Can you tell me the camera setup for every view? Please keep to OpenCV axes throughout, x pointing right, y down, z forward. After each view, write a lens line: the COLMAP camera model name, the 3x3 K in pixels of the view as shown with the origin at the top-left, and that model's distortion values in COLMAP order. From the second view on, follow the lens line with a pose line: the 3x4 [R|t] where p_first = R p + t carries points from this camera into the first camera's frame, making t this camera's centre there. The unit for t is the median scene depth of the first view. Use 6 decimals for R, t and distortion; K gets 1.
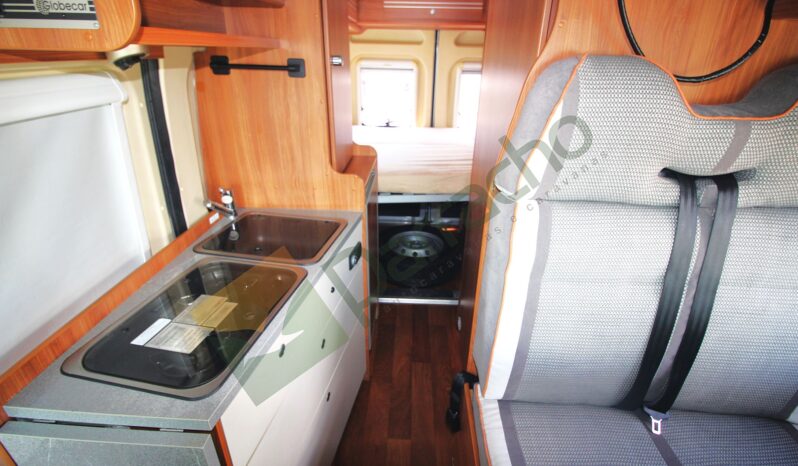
lens RADIAL K [[375.1, 0, 399.0], [0, 375.1, 233.0], [0, 0, 1]] dist [-0.002219, -0.009971]
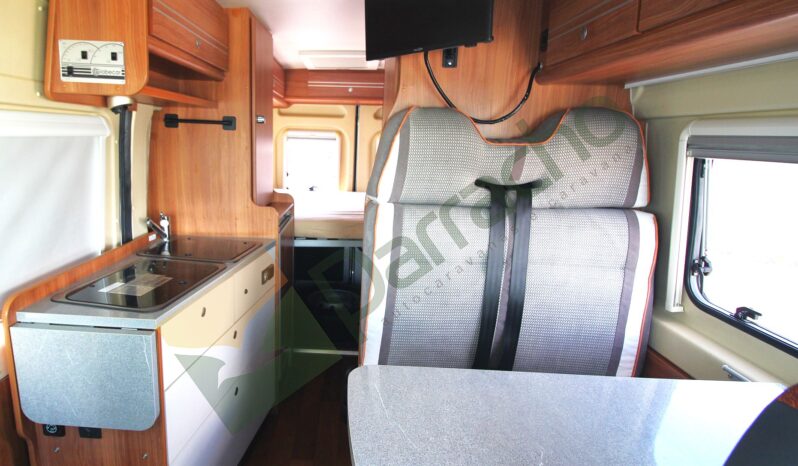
lens RADIAL K [[443.8, 0, 331.0], [0, 443.8, 232.2], [0, 0, 1]] dist [-0.000373, -0.000123]
pose [[0.999776, 0.014126, -0.015774, 0.103227], [-0.017428, 0.972047, -0.234139, 0.264360], [0.012026, 0.234362, 0.972075, -0.381700]]
